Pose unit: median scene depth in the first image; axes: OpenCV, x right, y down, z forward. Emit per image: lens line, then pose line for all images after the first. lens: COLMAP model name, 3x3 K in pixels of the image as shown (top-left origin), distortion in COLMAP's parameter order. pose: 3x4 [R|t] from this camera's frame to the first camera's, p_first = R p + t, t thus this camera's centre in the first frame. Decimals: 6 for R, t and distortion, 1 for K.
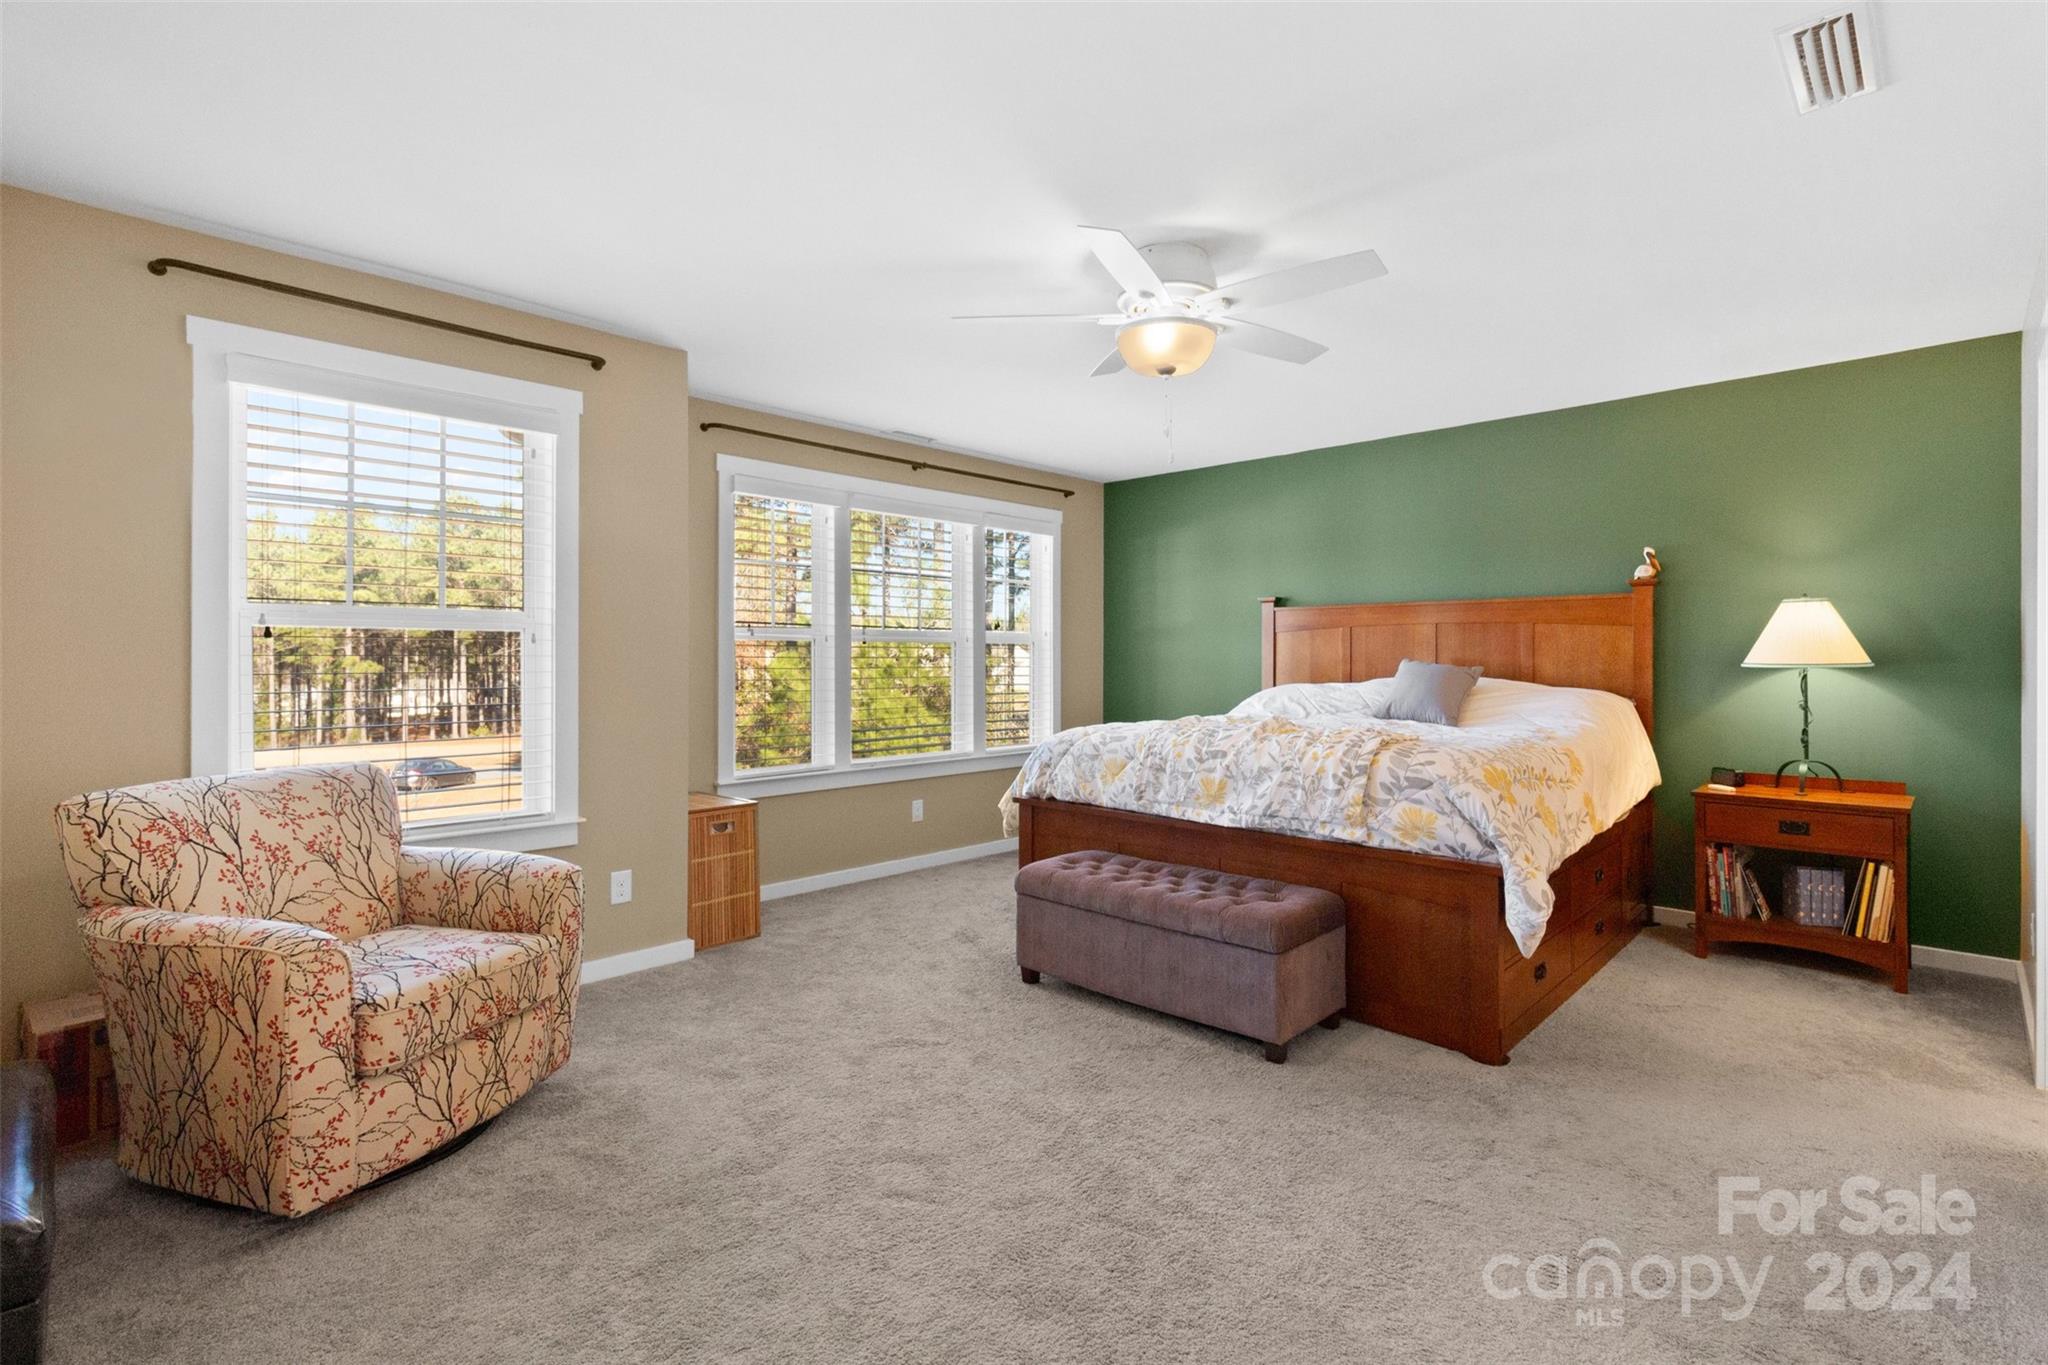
lens RADIAL K [[950.6, 0, 1026.5], [0, 950.6, 670.6], [0, 0, 1]] dist [0.001640, -0.001485]
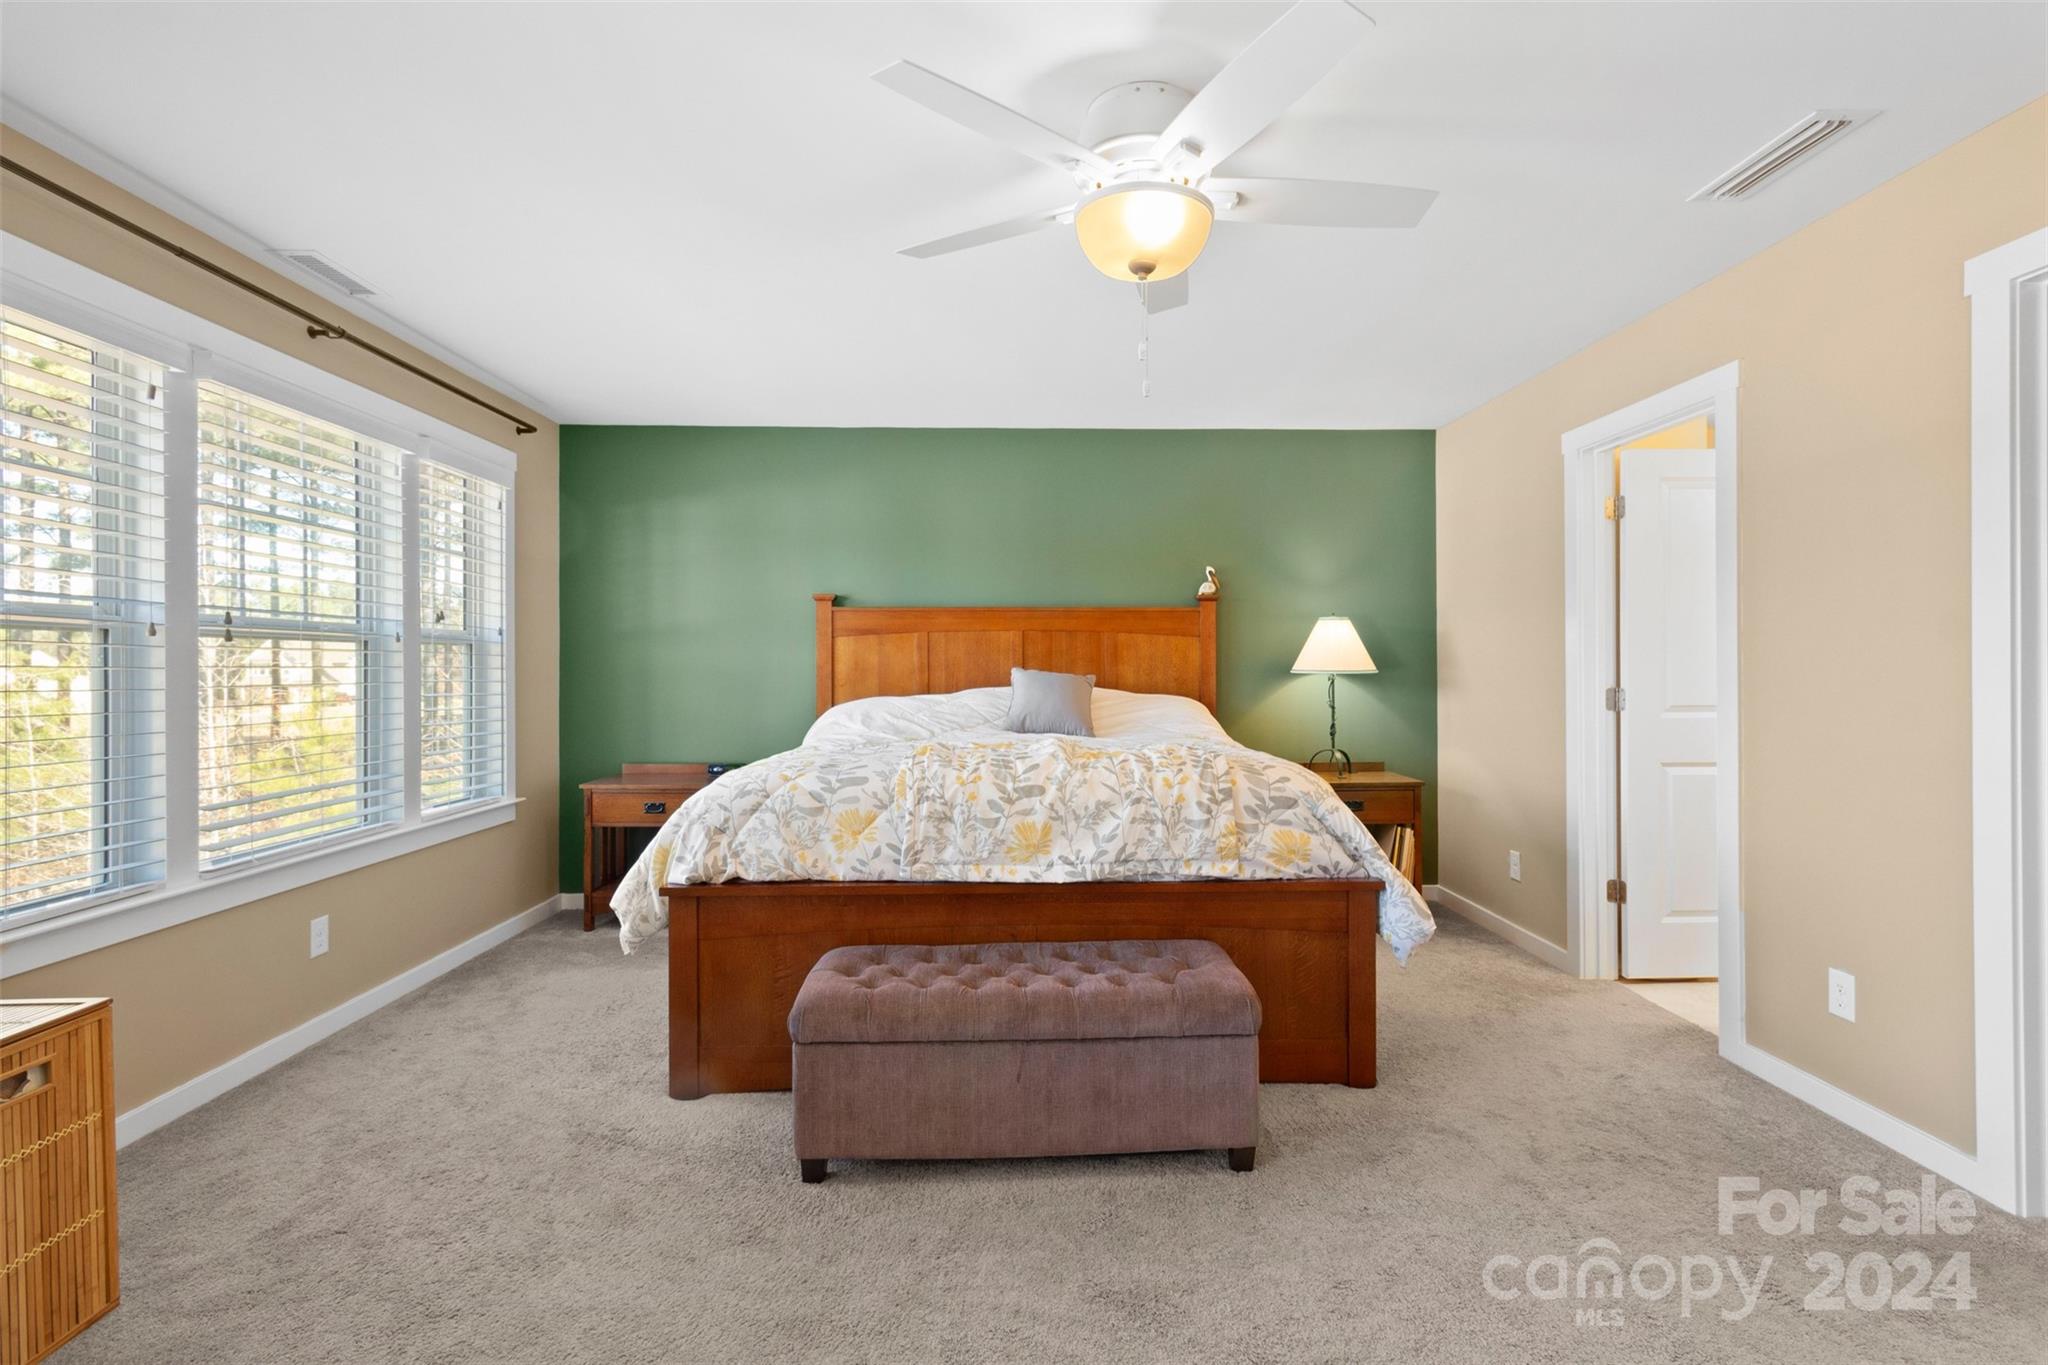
lens RADIAL K [[950.6, 0, 1027.3], [0, 950.6, 672.6], [0, 0, 1]] dist [0.001640, -0.001485]
pose [[0.694332, -0.006149, 0.719629, -0.359555], [0.012008, 0.999923, -0.003043, -0.005733], [-0.719555, 0.010754, 0.694352, 0.466705]]
